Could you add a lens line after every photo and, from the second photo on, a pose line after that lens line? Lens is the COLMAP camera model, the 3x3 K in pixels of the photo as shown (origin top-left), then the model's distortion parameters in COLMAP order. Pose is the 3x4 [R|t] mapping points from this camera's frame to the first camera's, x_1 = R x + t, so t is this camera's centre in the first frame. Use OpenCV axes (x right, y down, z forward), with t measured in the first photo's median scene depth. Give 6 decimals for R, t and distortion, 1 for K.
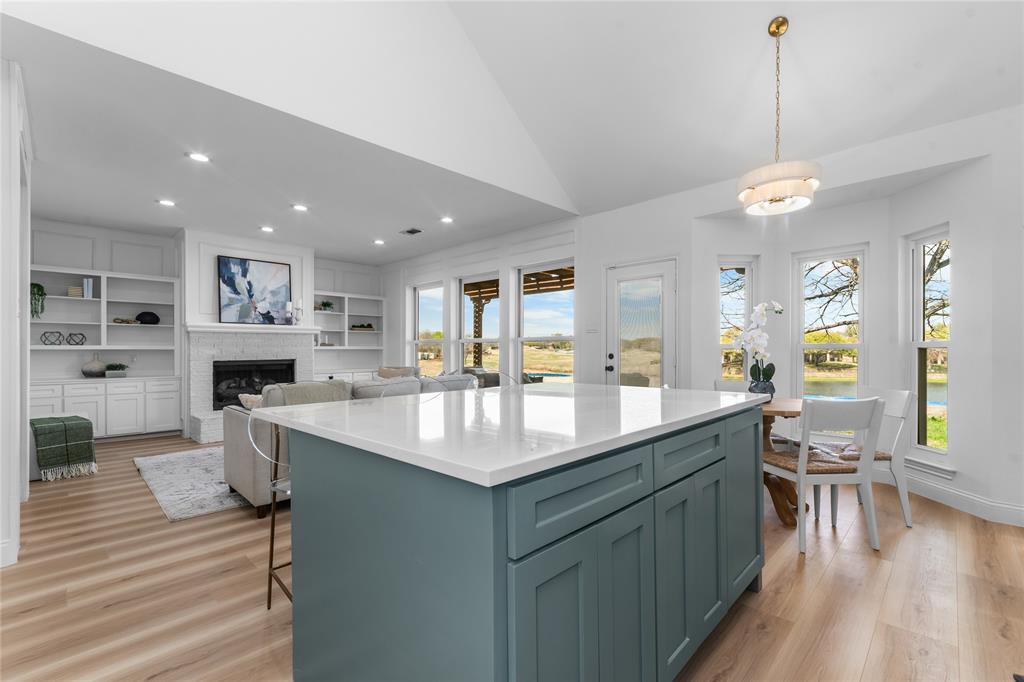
lens RADIAL K [[452.0, 0, 517.7], [0, 452.0, 348.9], [0, 0, 1]] dist [0.005457, -0.000023]
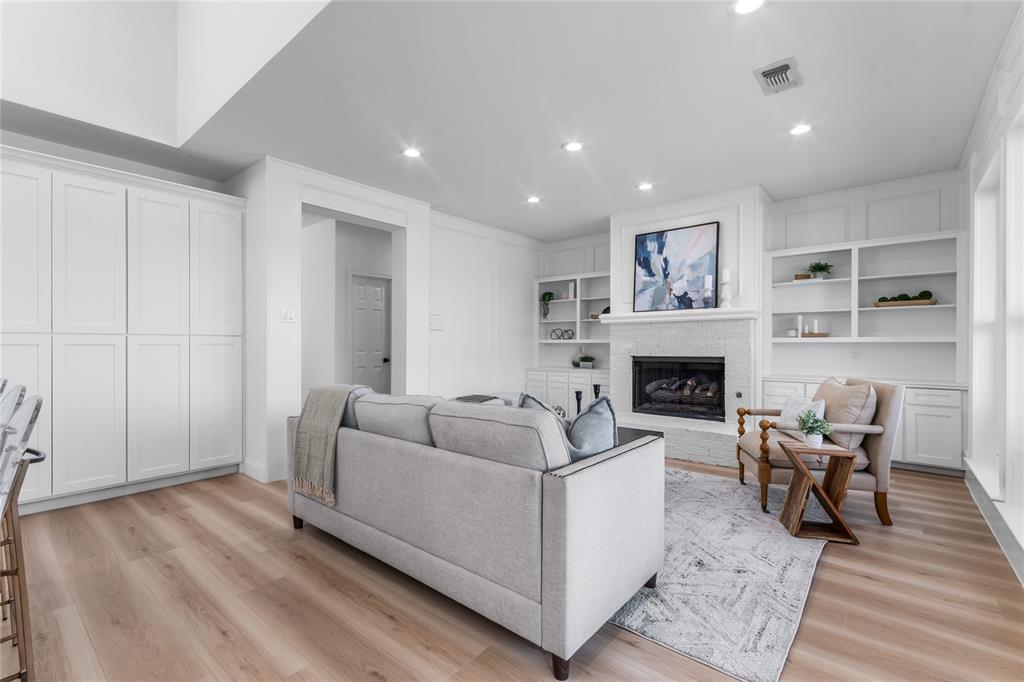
lens RADIAL K [[452.0, 0, 510.9], [0, 452.0, 343.0], [0, 0, 1]] dist [0.005457, -0.000023]
pose [[0.072424, -0.000784, -0.997374, 0.188282], [0.001554, 0.999999, -0.000673, 0.001674], [0.997373, -0.001501, 0.072425, 0.686618]]
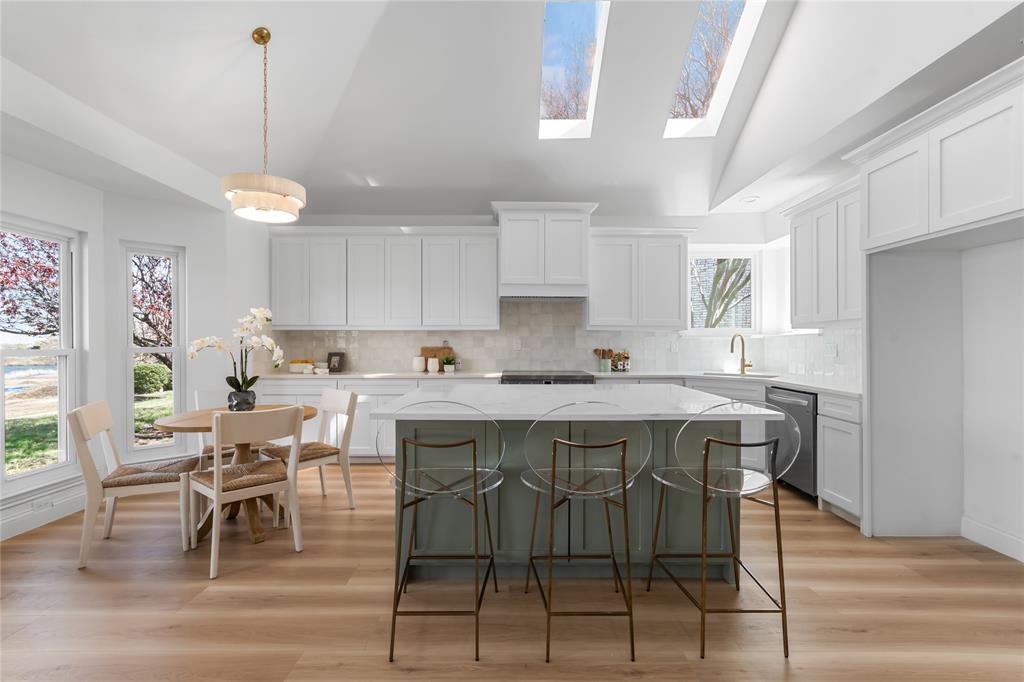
lens RADIAL K [[452.0, 0, 512.1], [0, 452.0, 344.1], [0, 0, 1]] dist [0.005457, -0.000023]
pose [[-0.699248, 0.003671, 0.714869, -0.265278], [0.004452, 0.999990, -0.000780, -0.010530], [-0.714865, 0.002638, -0.699258, 0.650551]]
